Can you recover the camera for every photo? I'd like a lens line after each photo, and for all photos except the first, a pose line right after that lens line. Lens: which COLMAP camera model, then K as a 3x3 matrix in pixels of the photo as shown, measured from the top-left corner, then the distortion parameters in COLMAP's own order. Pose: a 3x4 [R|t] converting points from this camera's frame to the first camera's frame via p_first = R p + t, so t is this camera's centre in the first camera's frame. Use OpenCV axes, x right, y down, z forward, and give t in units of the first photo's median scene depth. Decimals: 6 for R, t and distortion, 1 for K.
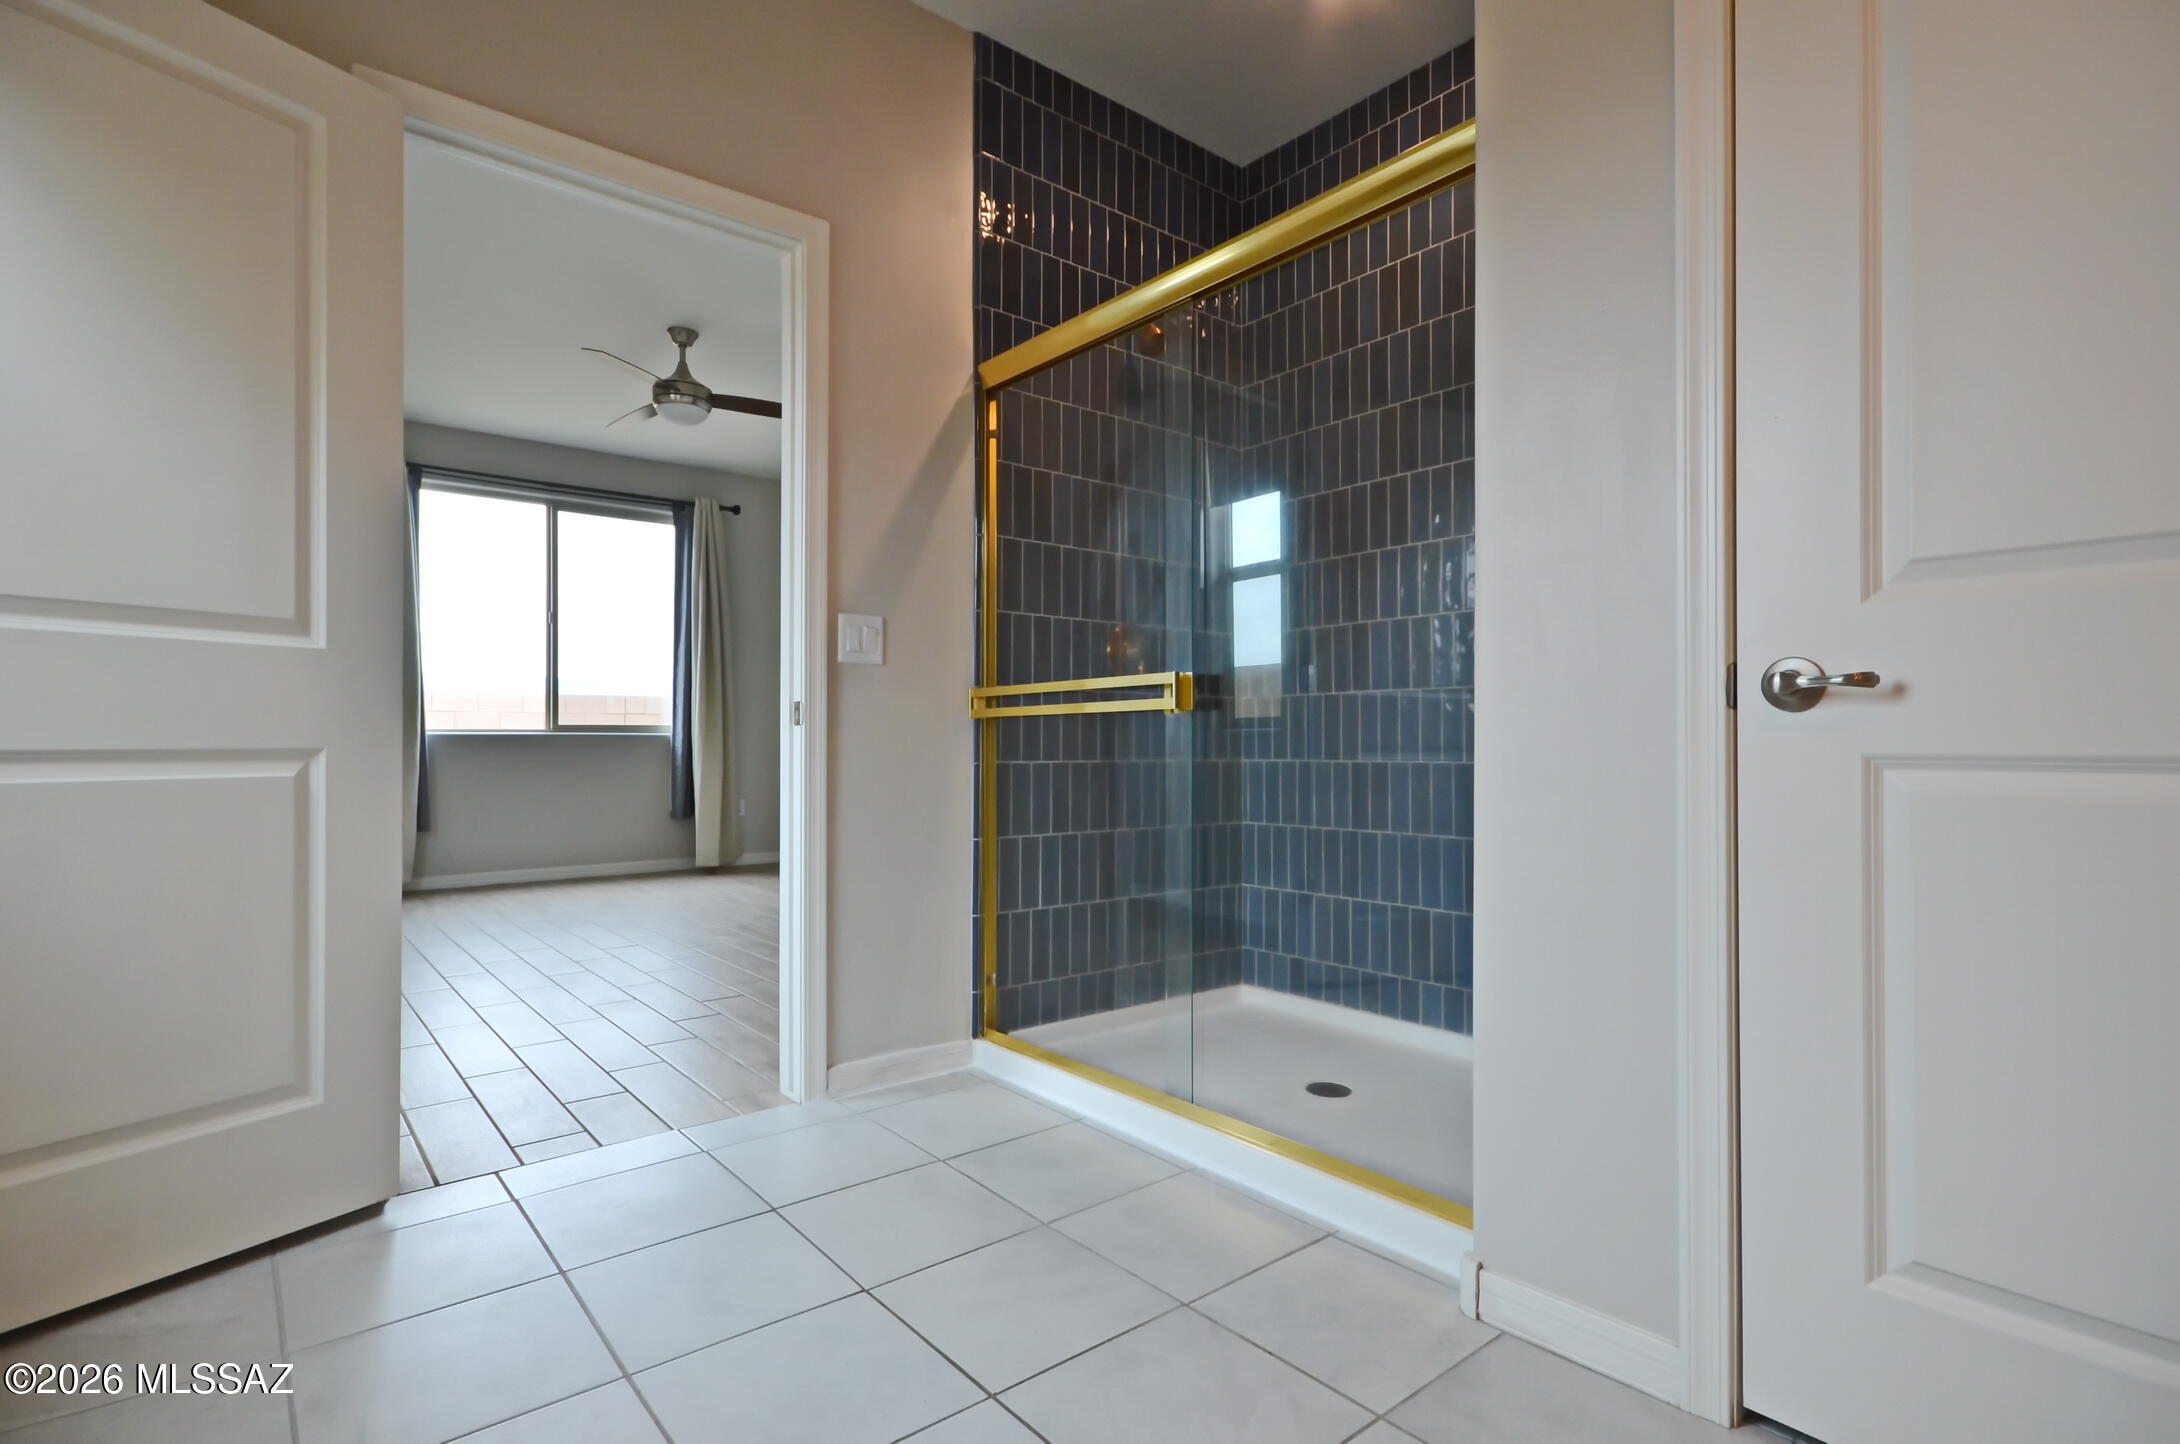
lens RADIAL K [[1062.5, 0, 1093.1], [0, 1062.5, 729.2], [0, 0, 1]] dist [0.003684, -0.000793]
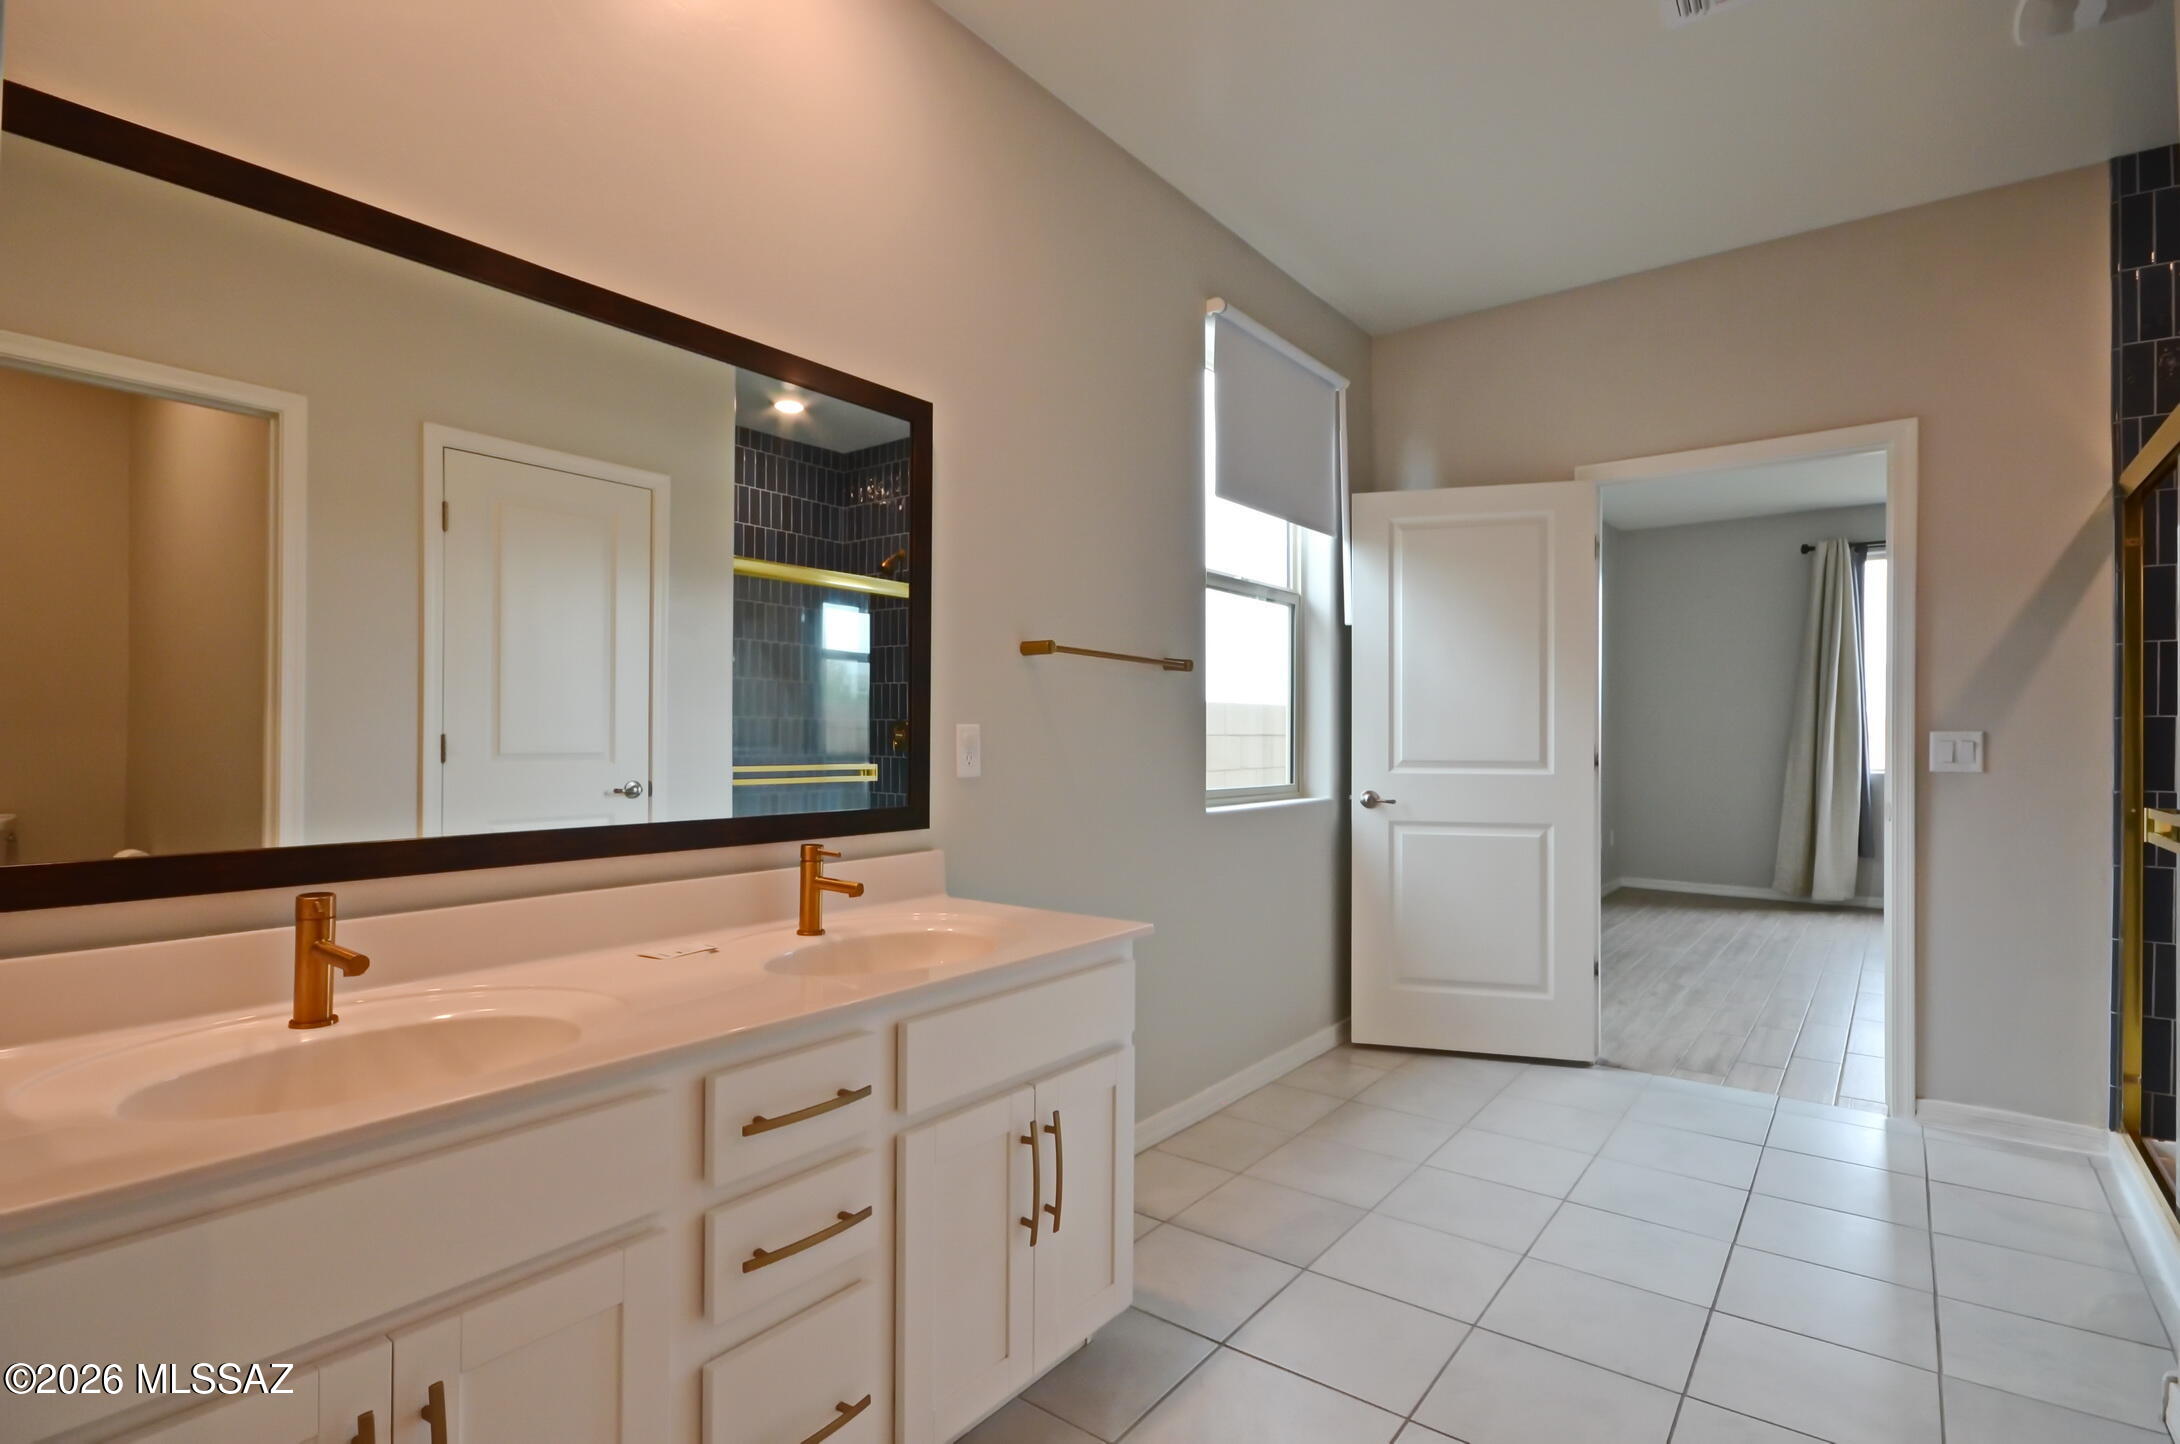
lens RADIAL K [[1062.5, 0, 1090.6], [0, 1062.5, 727.0], [0, 0, 1]] dist [0.003684, -0.000793]
pose [[0.237907, -0.006674, -0.971265, 0.689653], [0.004897, 0.999972, -0.005672, -0.106515], [0.971275, -0.003407, 0.237933, -0.222726]]
